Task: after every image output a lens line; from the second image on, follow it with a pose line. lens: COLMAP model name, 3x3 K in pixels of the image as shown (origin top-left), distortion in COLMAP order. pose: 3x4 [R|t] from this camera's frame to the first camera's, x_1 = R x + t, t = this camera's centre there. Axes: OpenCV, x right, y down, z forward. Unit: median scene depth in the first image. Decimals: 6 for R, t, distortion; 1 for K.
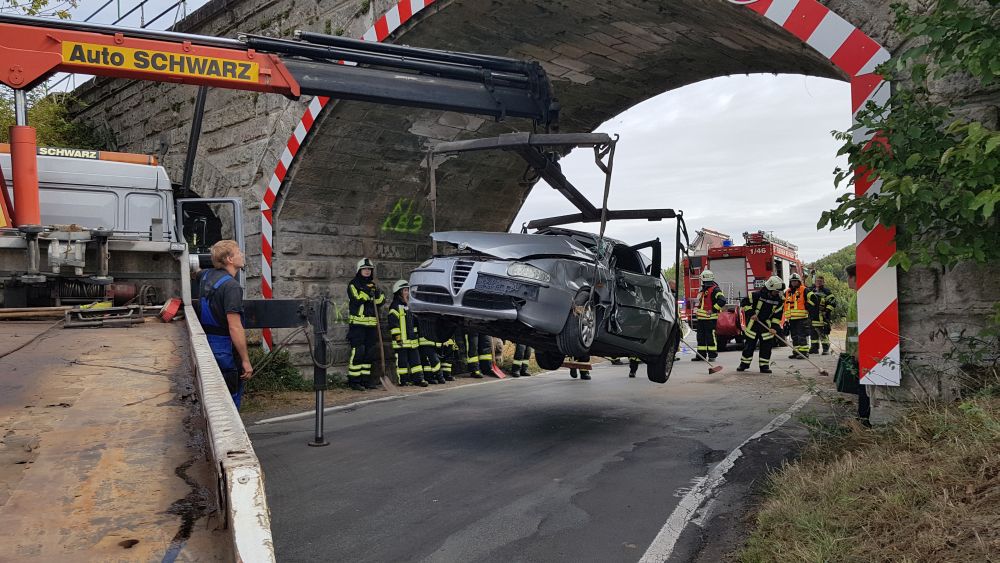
lens RADIAL K [[776.2, 0, 503.0], [0, 776.2, 285.9], [0, 0, 1]] dist [0.111623, -0.197957]
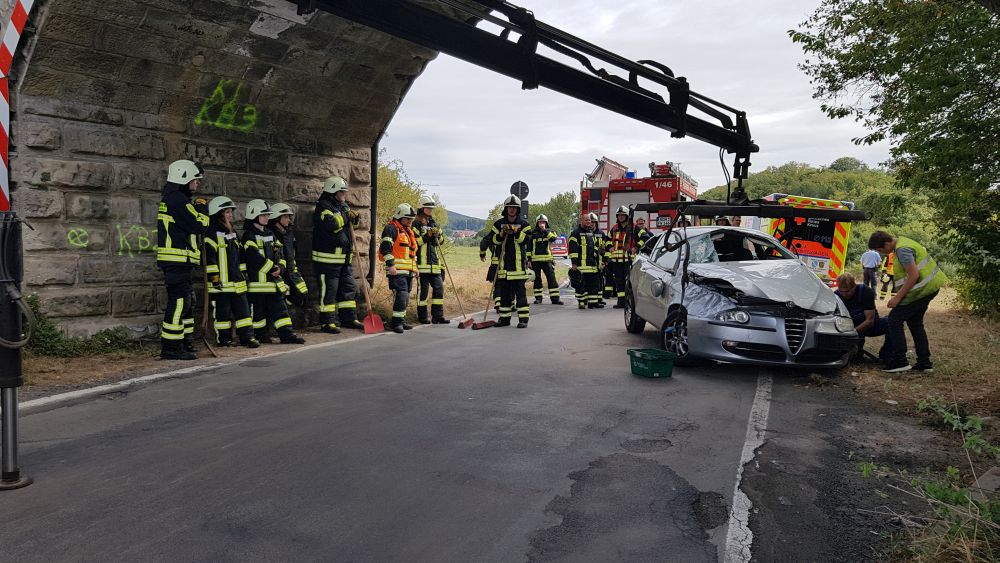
lens RADIAL K [[776.2, 0, 503.0], [0, 776.2, 285.9], [0, 0, 1]] dist [0.111623, -0.197957]
pose [[0.986979, 0.024854, 0.158917, 0.009456], [-0.038895, 0.995548, 0.085862, 0.001959], [-0.156076, -0.090925, 0.983551, 0.258569]]
